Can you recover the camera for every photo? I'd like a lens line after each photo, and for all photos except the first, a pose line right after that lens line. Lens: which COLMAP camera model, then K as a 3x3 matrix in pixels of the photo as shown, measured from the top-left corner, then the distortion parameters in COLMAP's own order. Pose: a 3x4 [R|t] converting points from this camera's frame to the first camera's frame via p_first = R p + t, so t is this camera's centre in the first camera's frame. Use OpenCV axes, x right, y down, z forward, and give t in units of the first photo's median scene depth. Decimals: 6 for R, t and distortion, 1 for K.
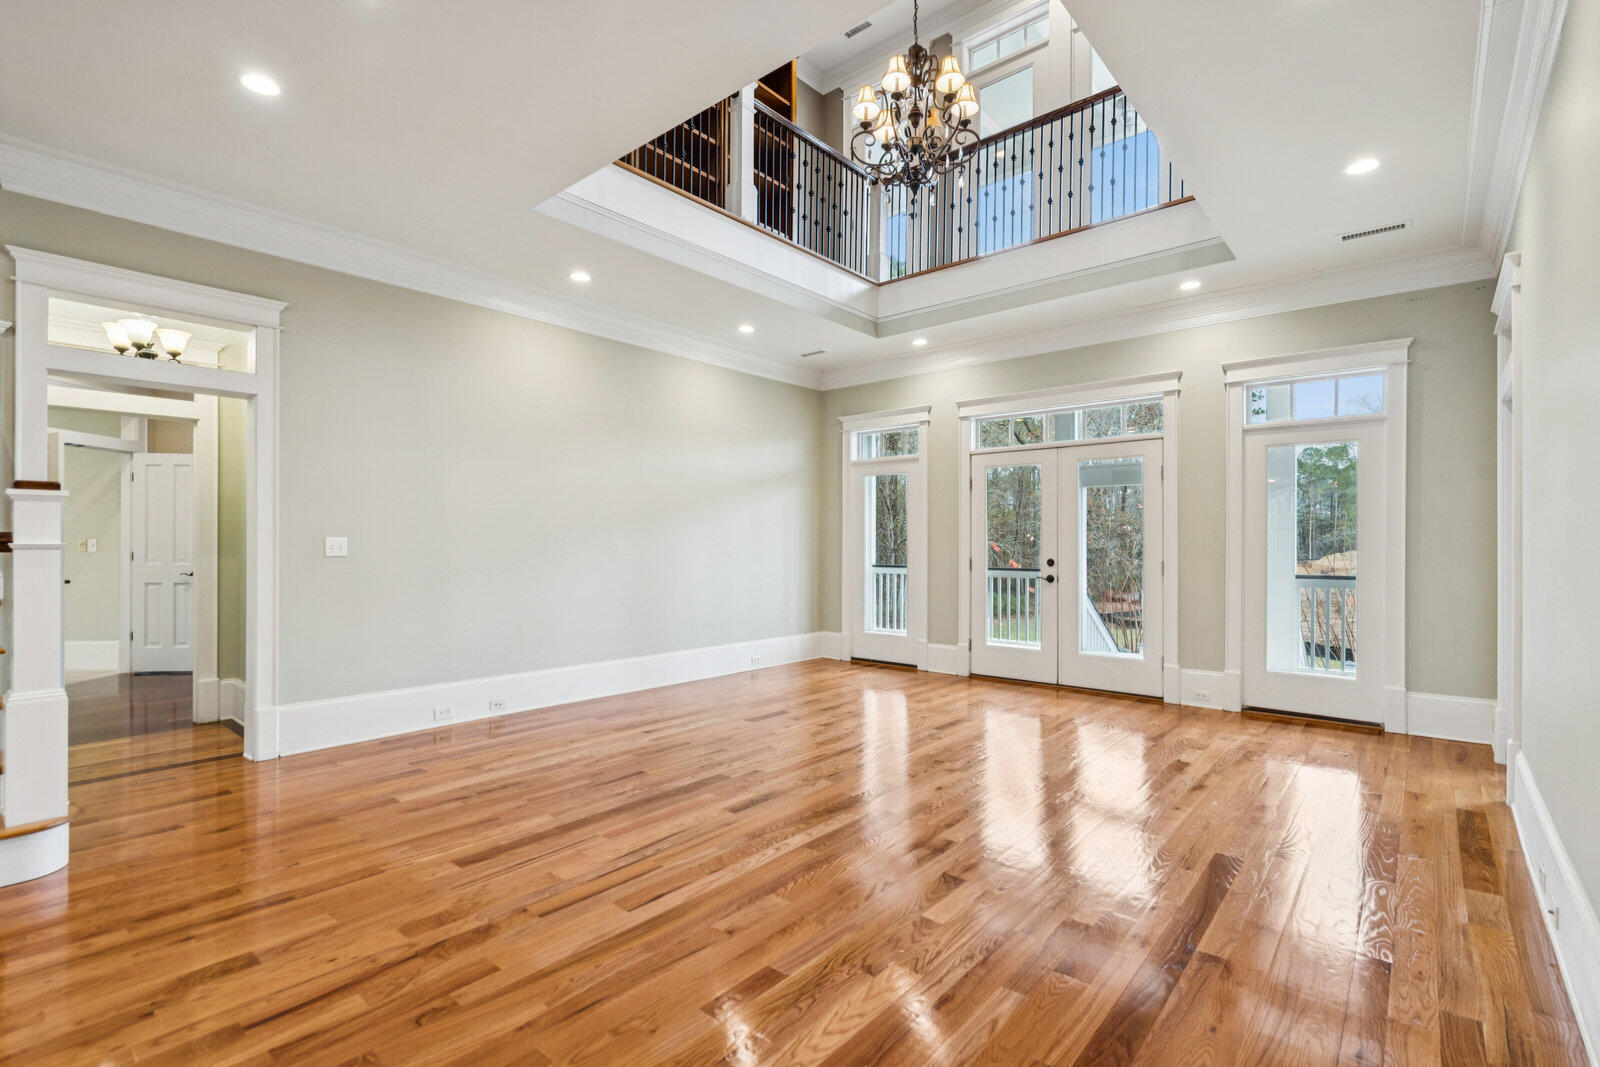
lens RADIAL K [[727.4, 0, 814.9], [0, 727.4, 537.0], [0, 0, 1]] dist [-0.006094, 0.002829]
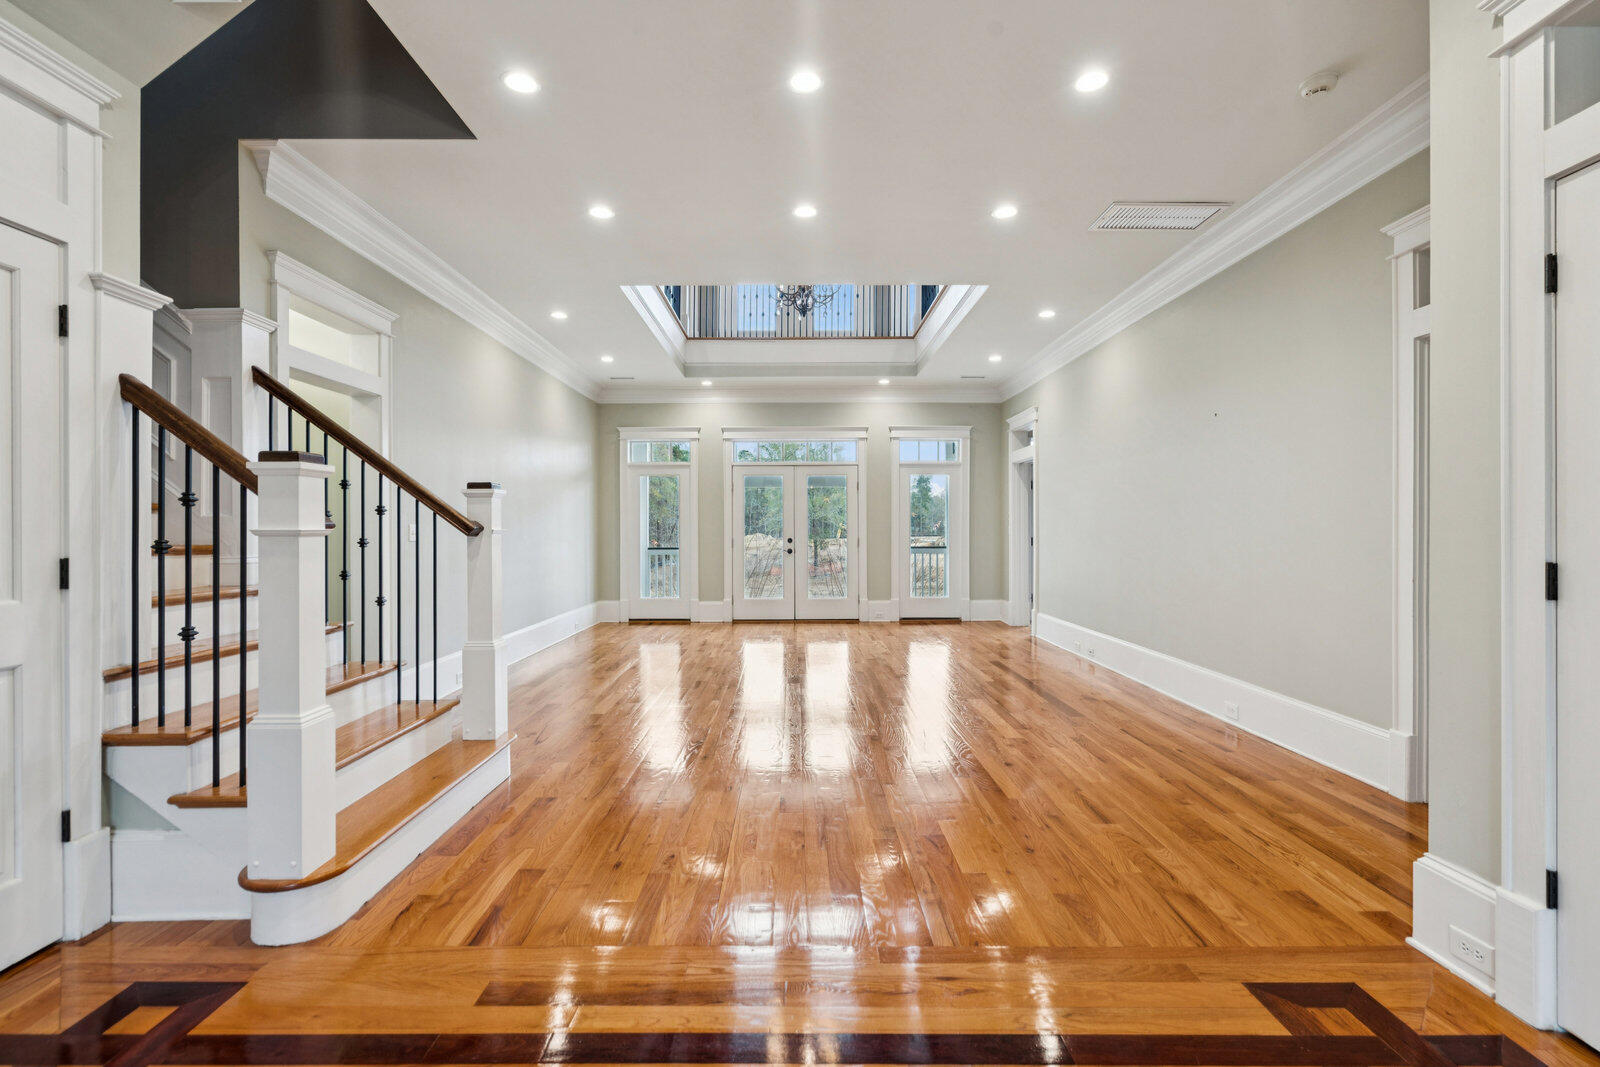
lens RADIAL K [[727.4, 0, 794.0], [0, 727.4, 528.0], [0, 0, 1]] dist [-0.006094, 0.002829]
pose [[0.766577, -0.000417, 0.642152, -0.635401], [-0.001238, 0.999997, 0.002128, 0.005098], [-0.642151, -0.002426, 0.766574, -0.176005]]
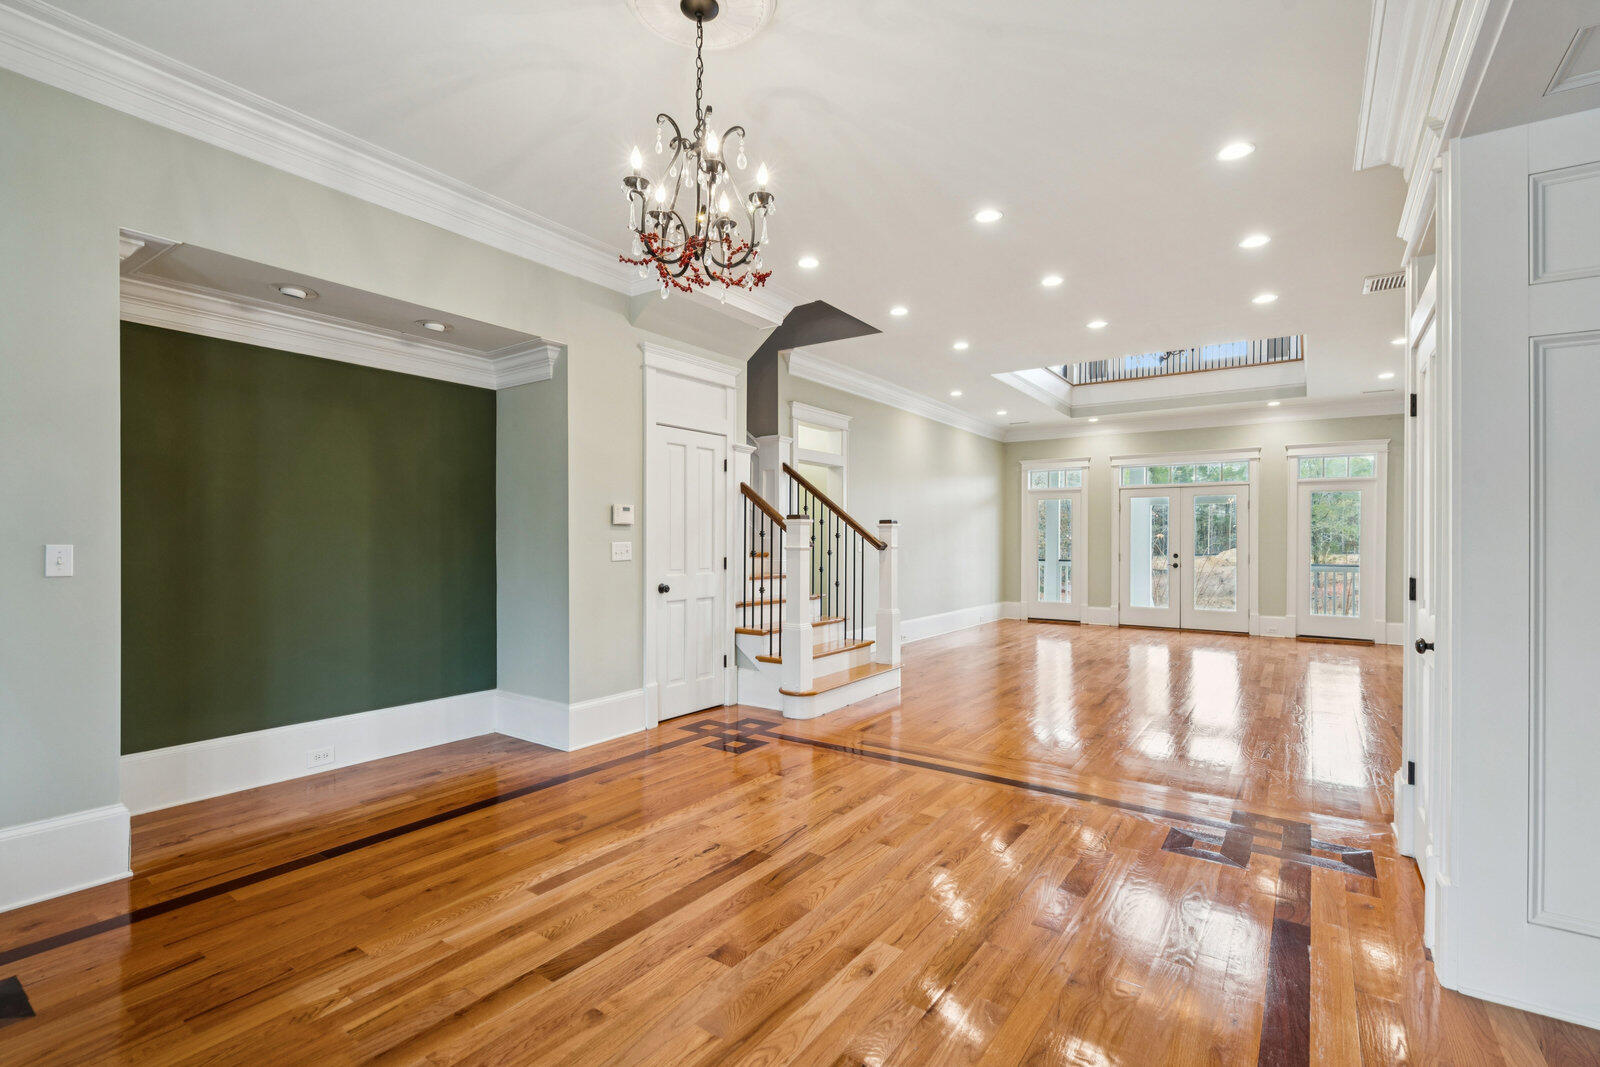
lens RADIAL K [[727.4, 0, 802.0], [0, 727.4, 536.4], [0, 0, 1]] dist [-0.006094, 0.002829]
pose [[0.995828, 0.005790, 0.091070, -0.666721], [-0.005905, 0.999982, 0.001002, -0.006212], [-0.091063, -0.001536, 0.995844, -0.571930]]
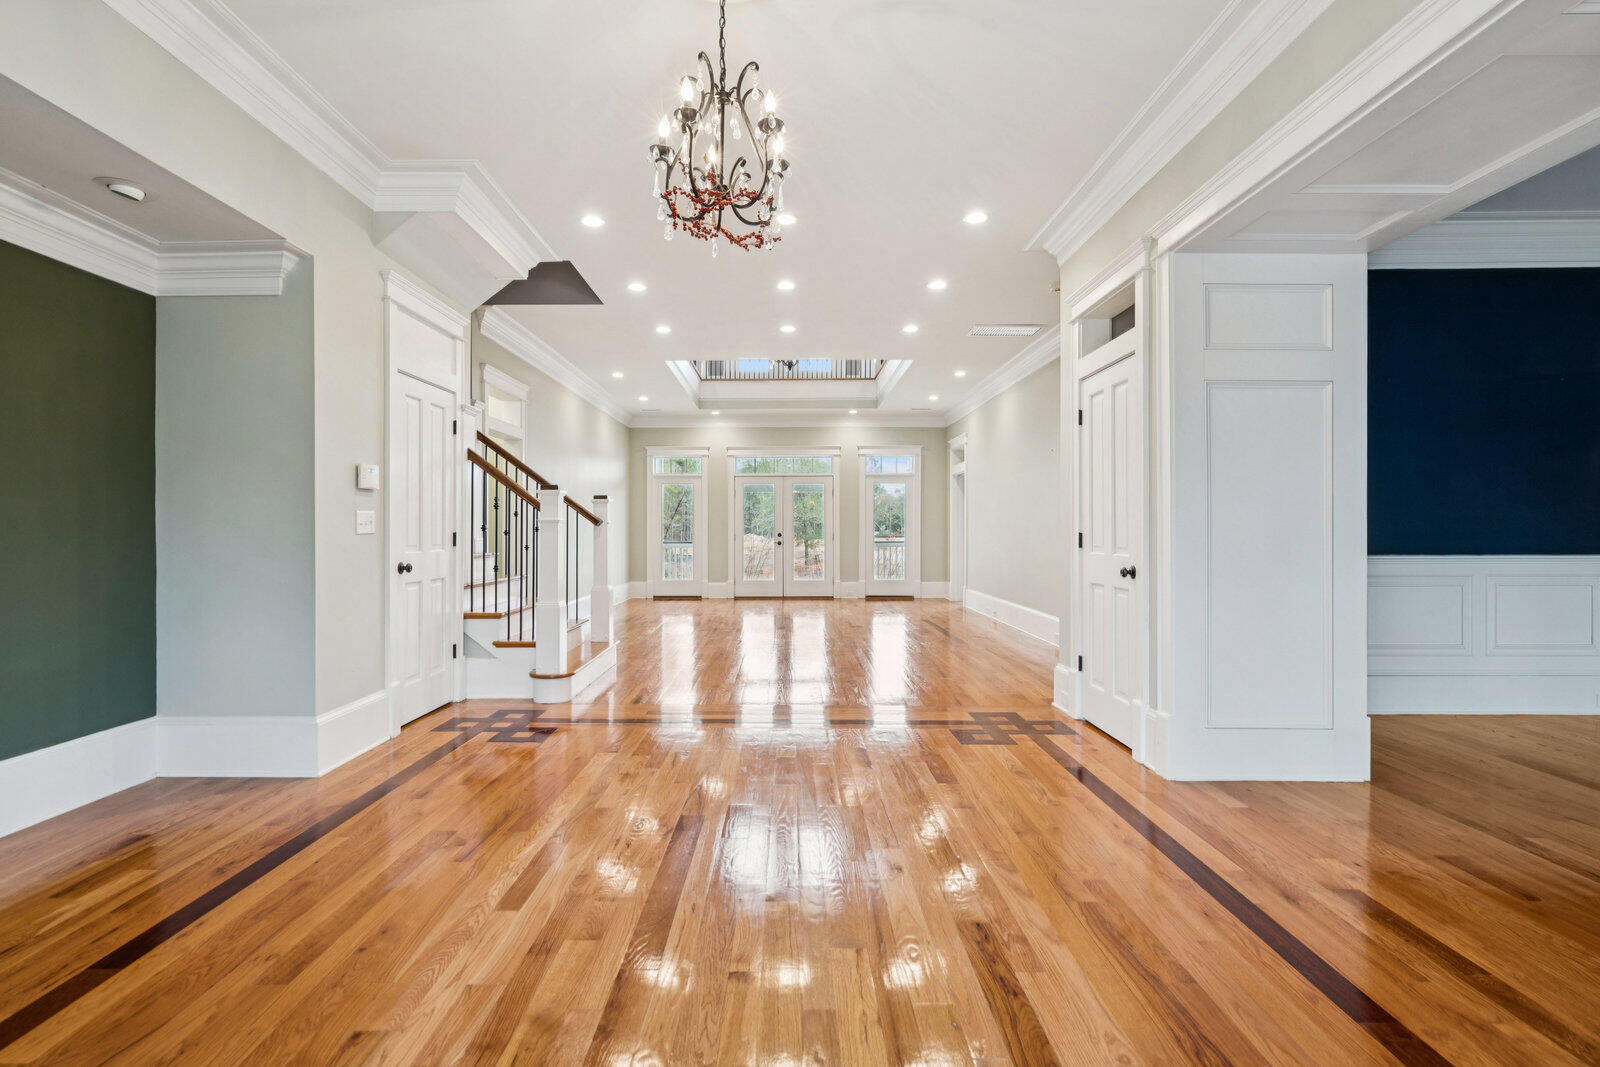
lens RADIAL K [[727.4, 0, 779.1], [0, 727.4, 522.6], [0, 0, 1]] dist [-0.006094, 0.002829]
pose [[0.772203, 0.006245, 0.635345, -0.896626], [-0.002873, 0.999976, -0.006337, 0.013877], [-0.635369, 0.003068, 0.772202, -0.499235]]
